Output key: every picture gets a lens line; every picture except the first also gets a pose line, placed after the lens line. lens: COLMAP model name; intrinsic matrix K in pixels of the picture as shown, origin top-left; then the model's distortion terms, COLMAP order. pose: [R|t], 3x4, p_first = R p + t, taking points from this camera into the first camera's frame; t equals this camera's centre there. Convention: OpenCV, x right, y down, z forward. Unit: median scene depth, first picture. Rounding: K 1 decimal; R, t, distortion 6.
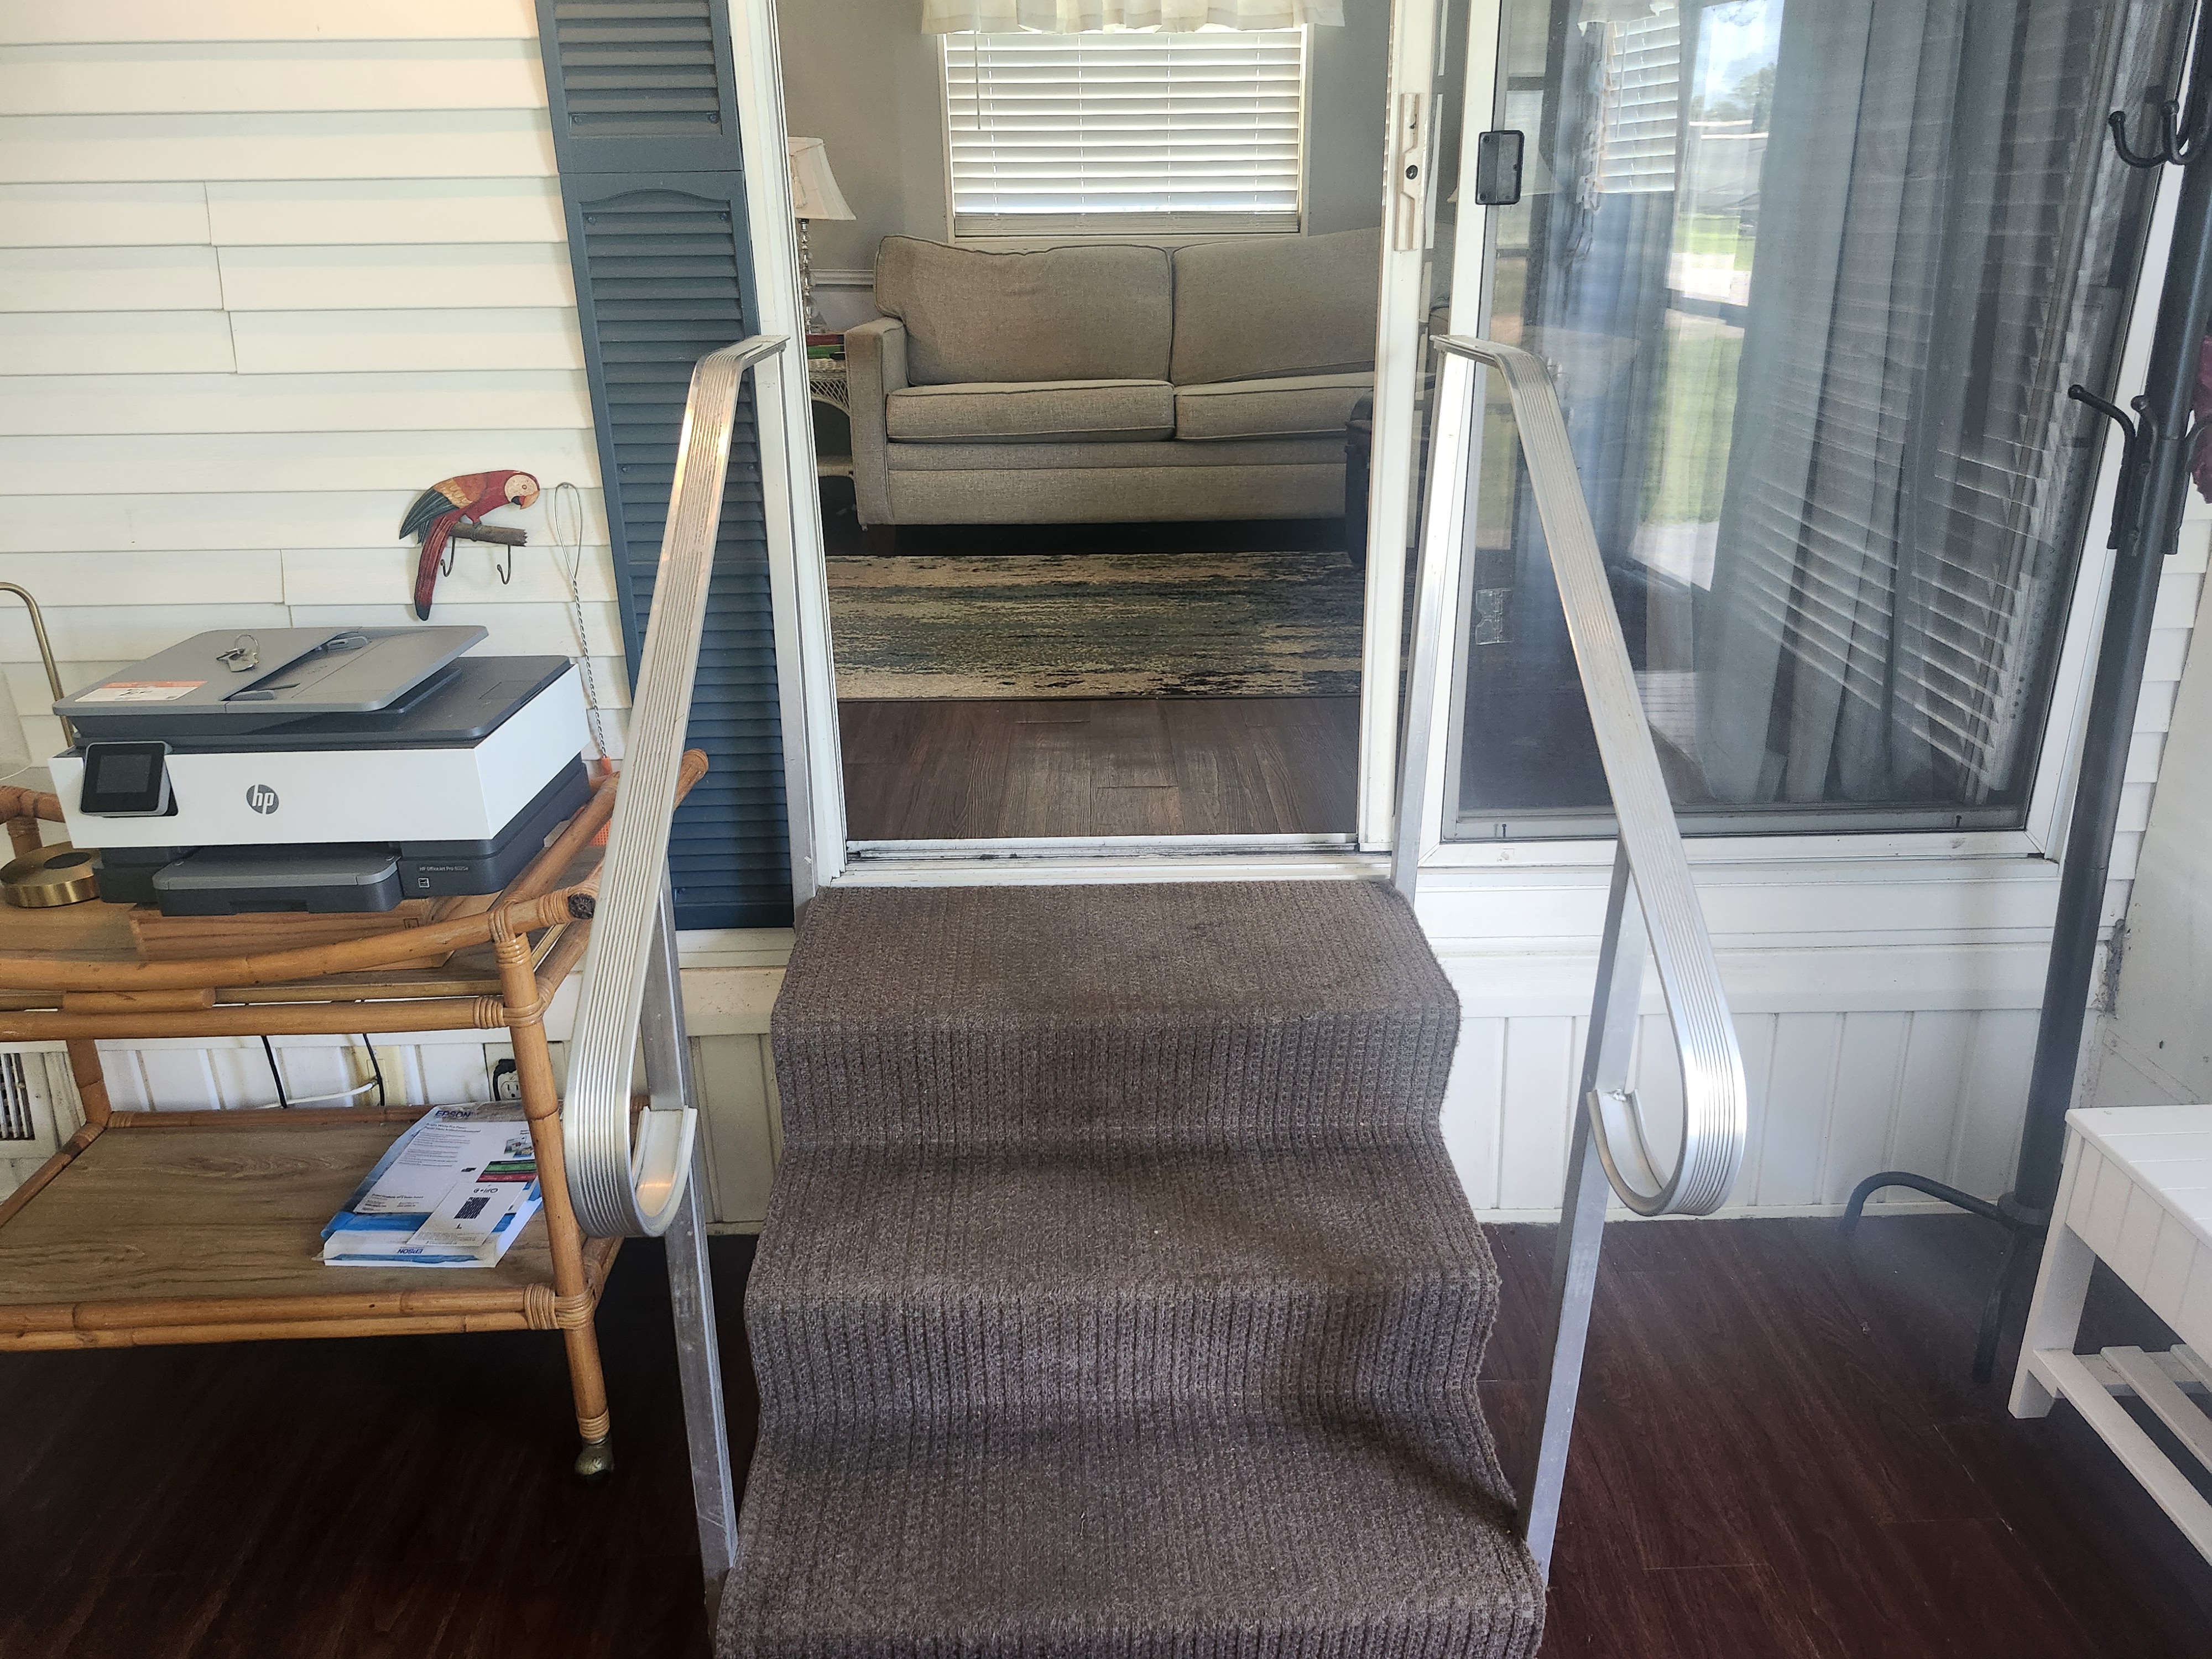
lens RADIAL K [[1538.9, 0, 1135.0], [0, 1538.9, 805.3], [0, 0, 1]] dist [0.084885, -0.104374]
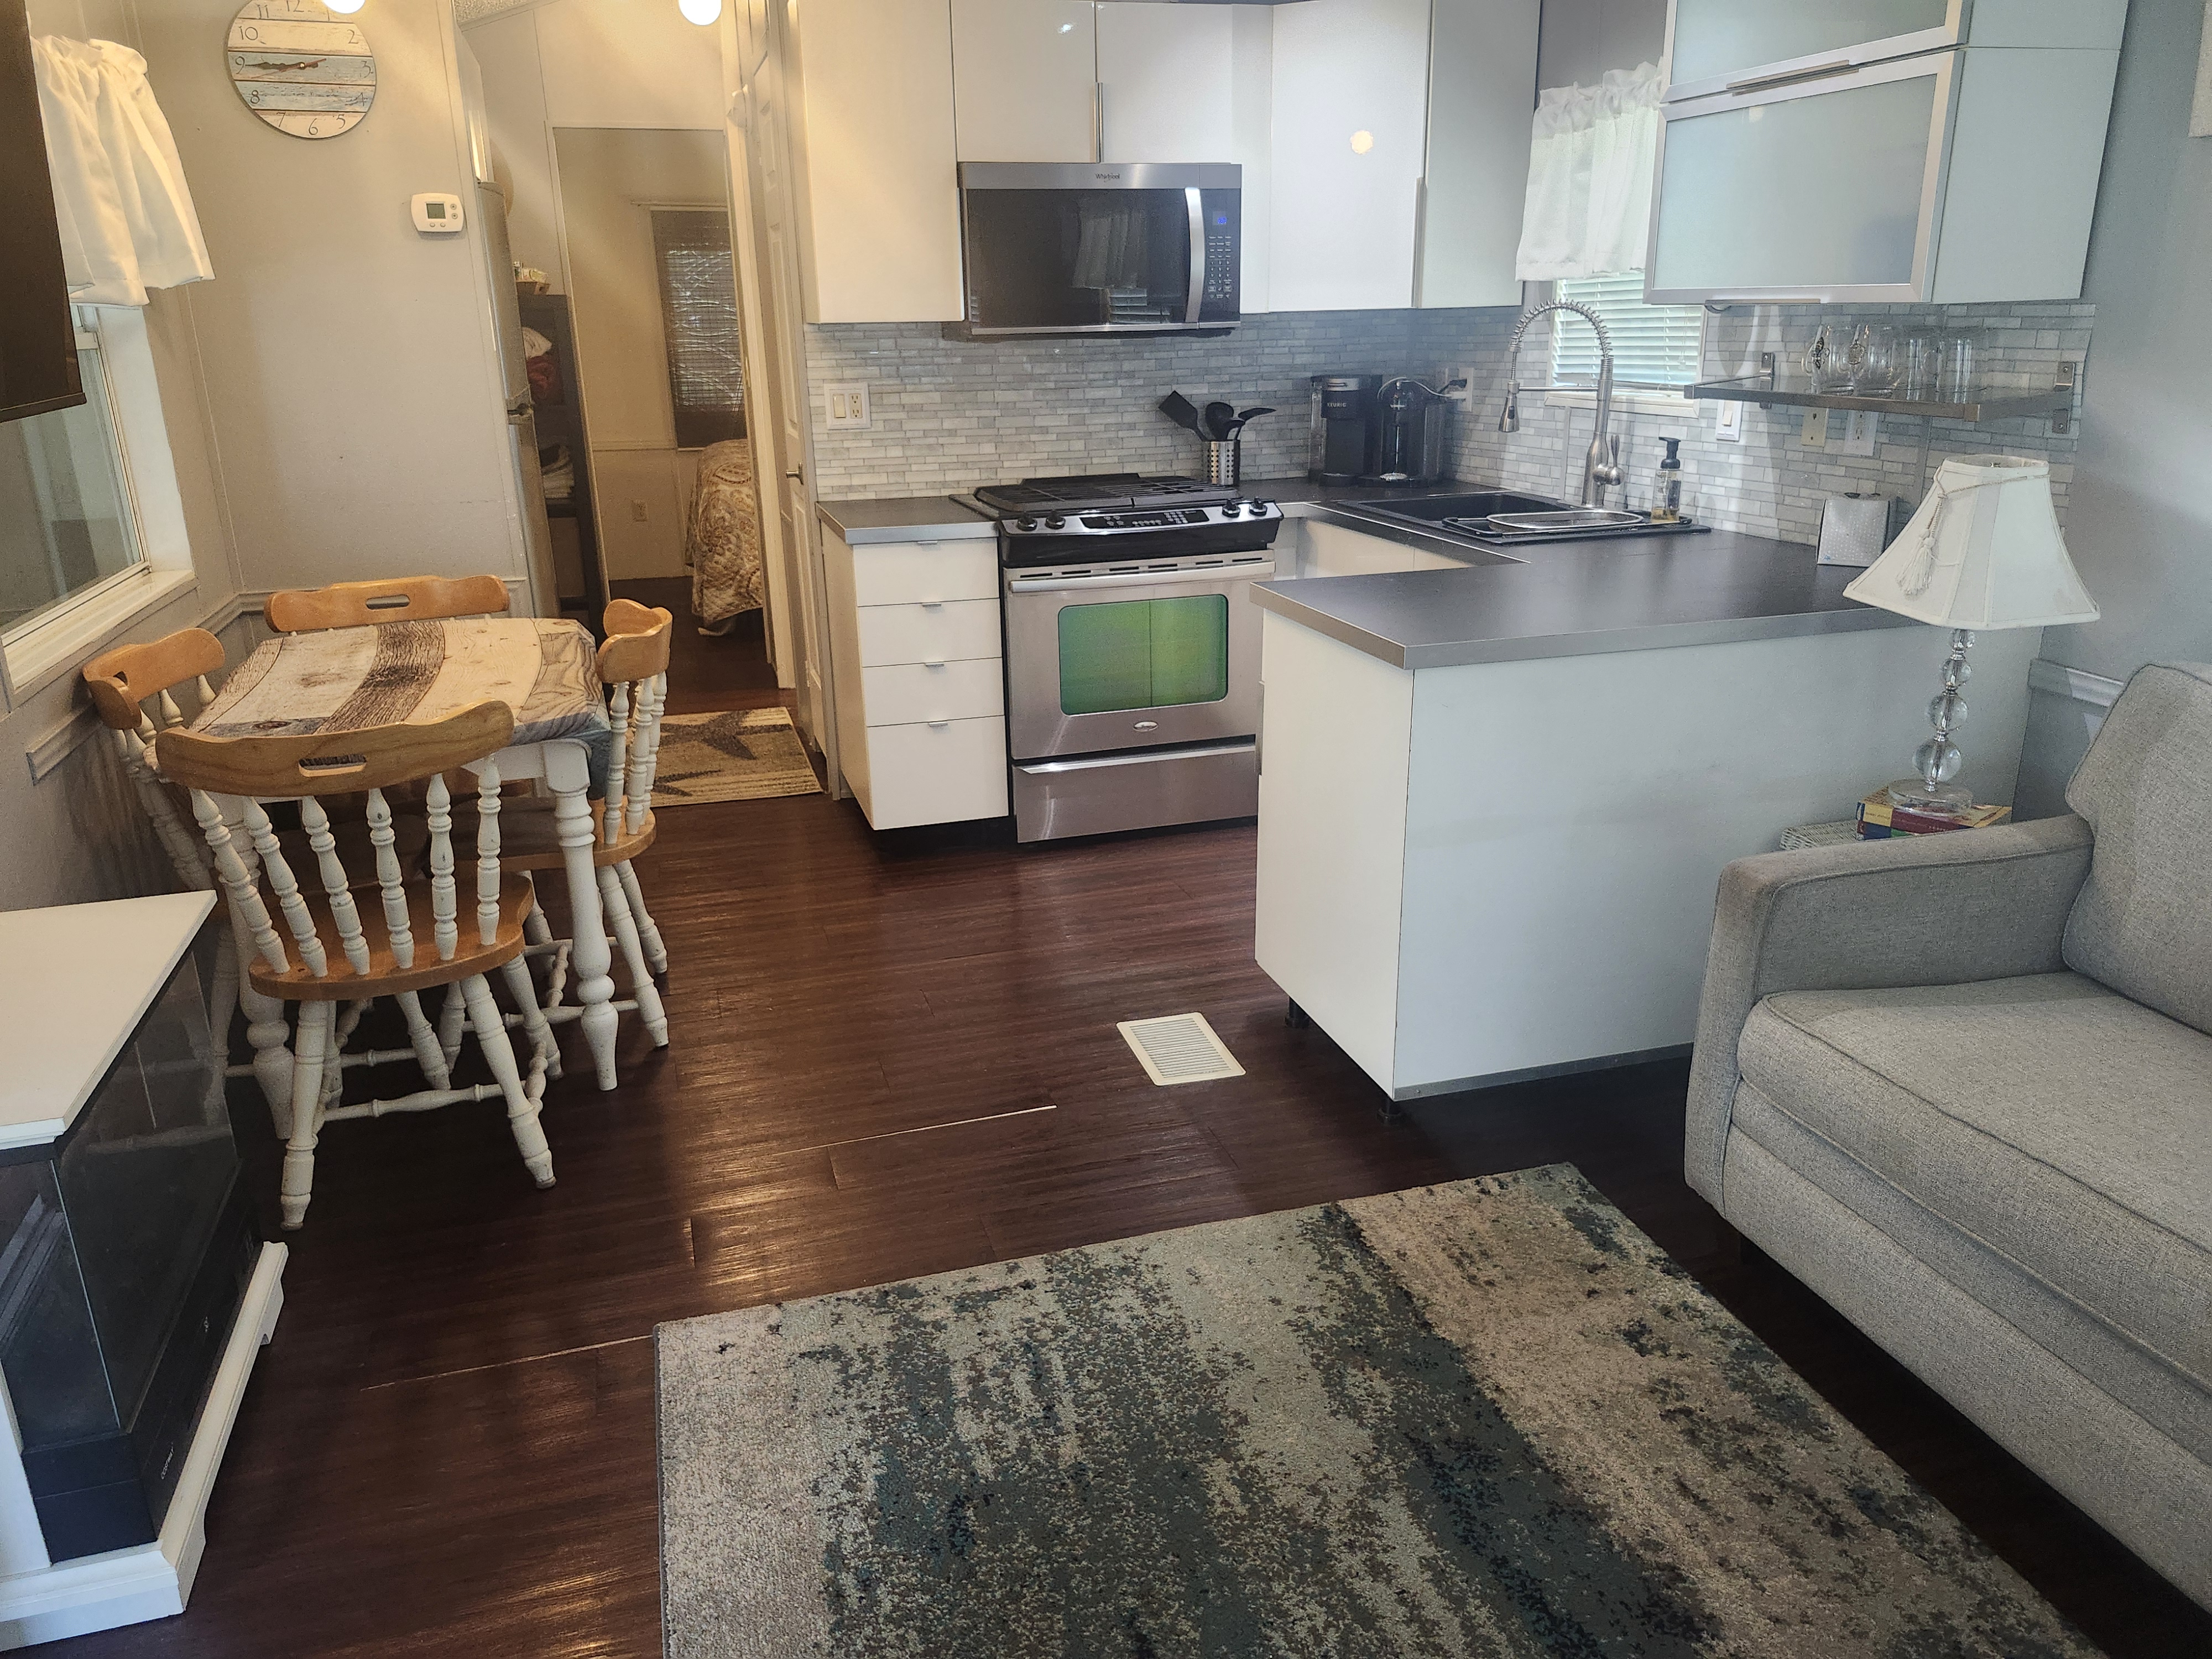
lens RADIAL K [[1539.2, 0, 1094.0], [0, 1539.2, 805.3], [0, 0, 1]] dist [0.102447, -0.143376]
pose [[0.257850, 0.303885, -0.917152, 0.225006], [-0.325213, 0.921159, 0.213782, -0.358970], [0.909808, 0.243146, 0.336348, 0.623235]]
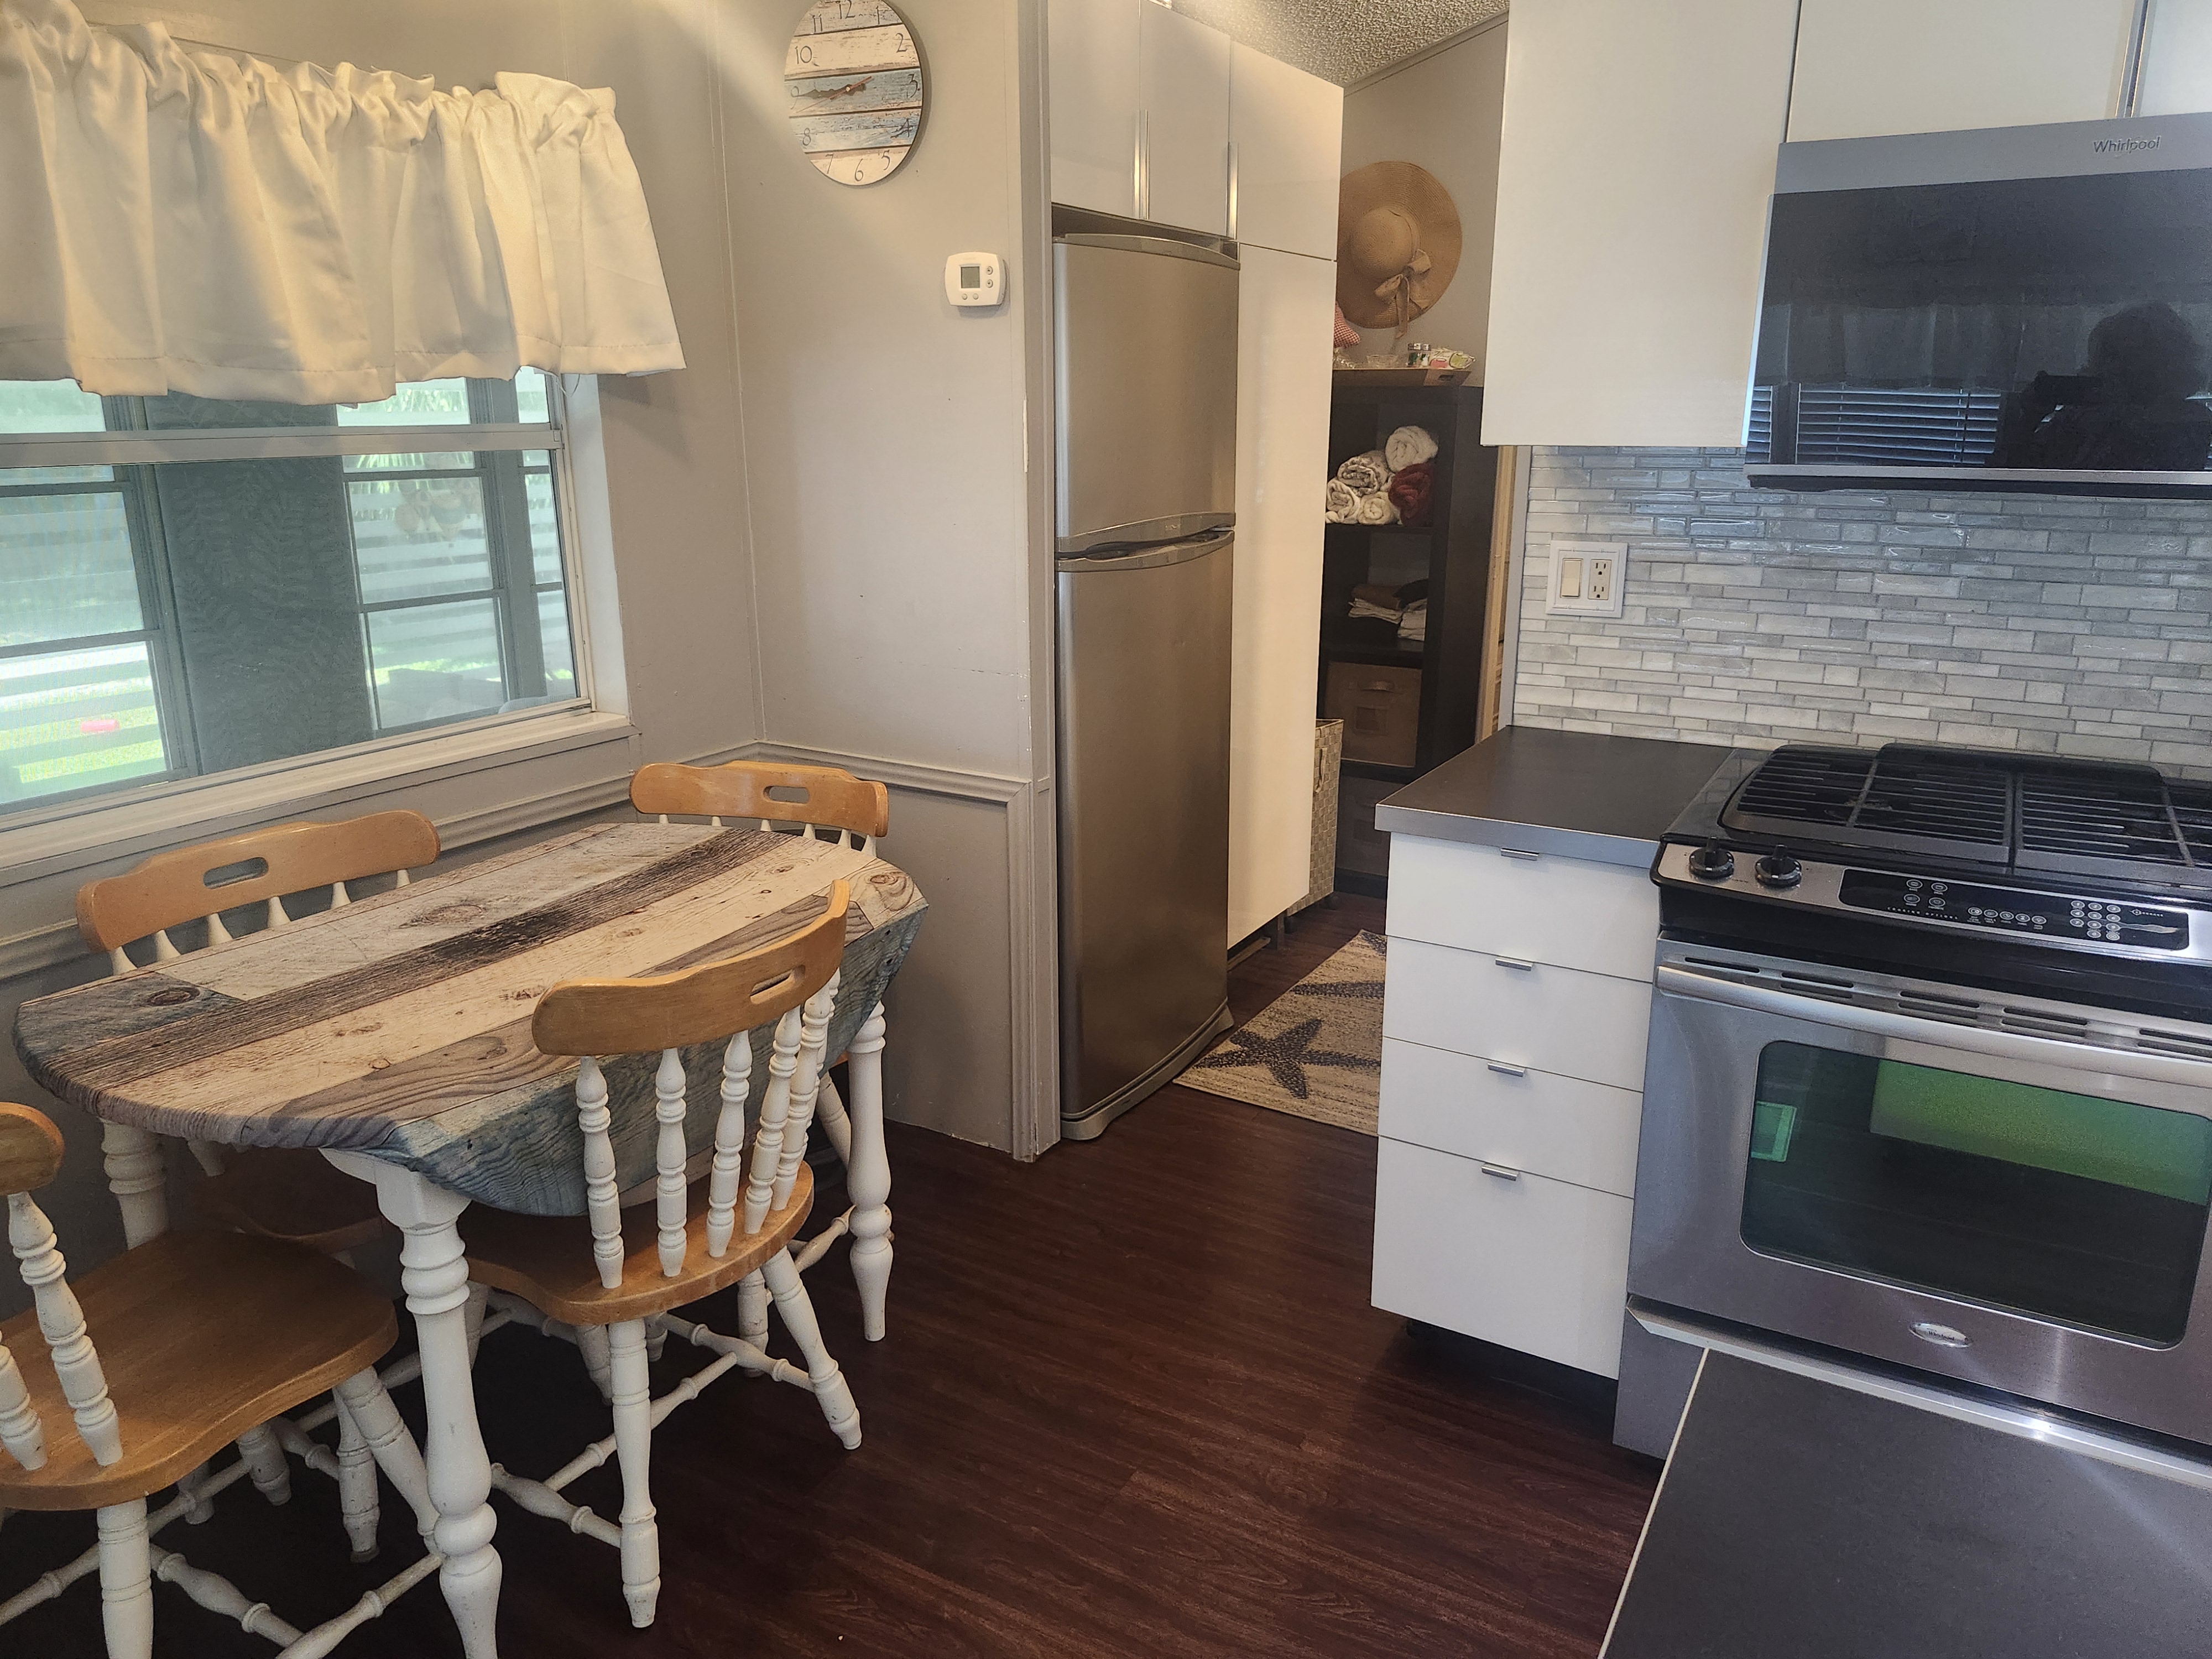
lens RADIAL K [[1543.7, 0, 1106.0], [0, 1543.7, 829.5], [0, 0, 1]] dist [0.092354, -0.135478]
pose [[-0.524336, 0.243052, -0.816087, -0.204277], [-0.292884, 0.848443, 0.440867, -0.456399], [0.799556, 0.470181, -0.373683, 0.870475]]
